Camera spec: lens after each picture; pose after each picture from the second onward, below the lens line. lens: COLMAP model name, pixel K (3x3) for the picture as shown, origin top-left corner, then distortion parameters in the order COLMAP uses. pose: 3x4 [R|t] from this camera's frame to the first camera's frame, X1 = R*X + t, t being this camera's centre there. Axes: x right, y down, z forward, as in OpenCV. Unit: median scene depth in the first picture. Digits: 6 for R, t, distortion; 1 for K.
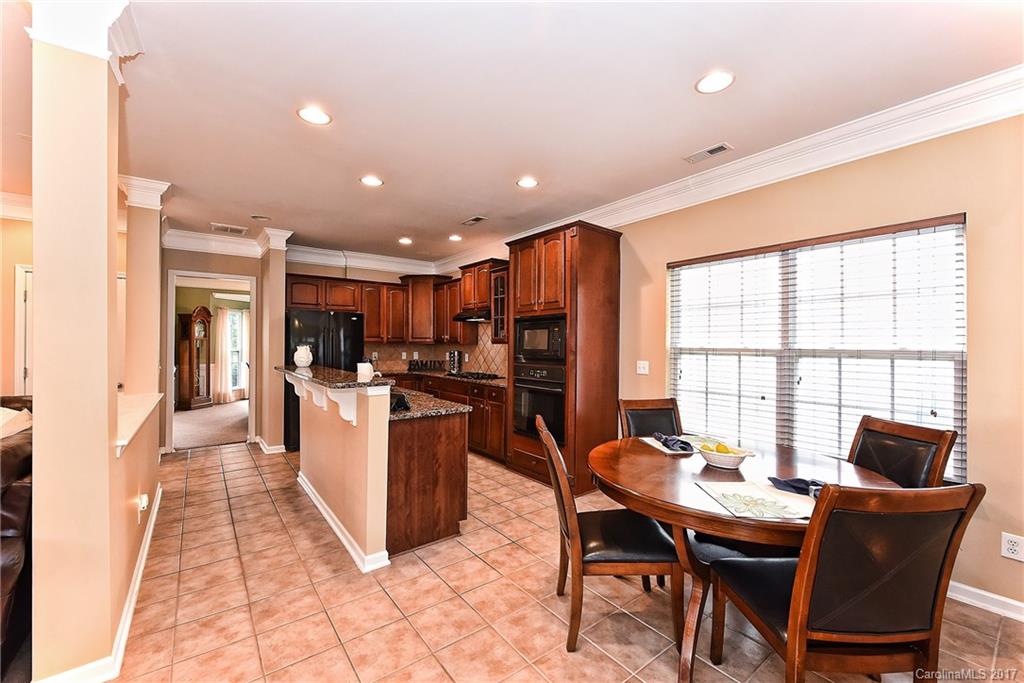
lens RADIAL K [[411.7, 0, 516.3], [0, 411.7, 343.2], [0, 0, 1]] dist [0.002064, 0.000143]
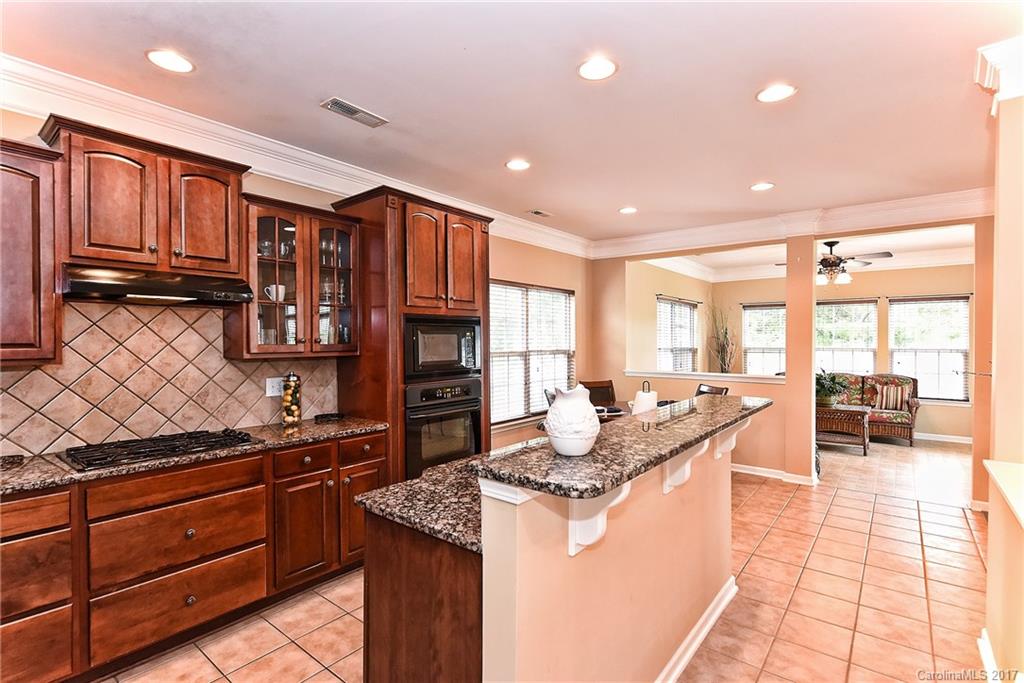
lens RADIAL K [[481.1, 0, 512.7], [0, 481.1, 341.4], [0, 0, 1]] dist [0.000903, -0.000127]
pose [[-0.233548, -0.006997, 0.972320, -1.291612], [0.002917, 0.999965, 0.007896, -0.041483], [-0.972341, 0.004680, -0.233519, 1.698553]]
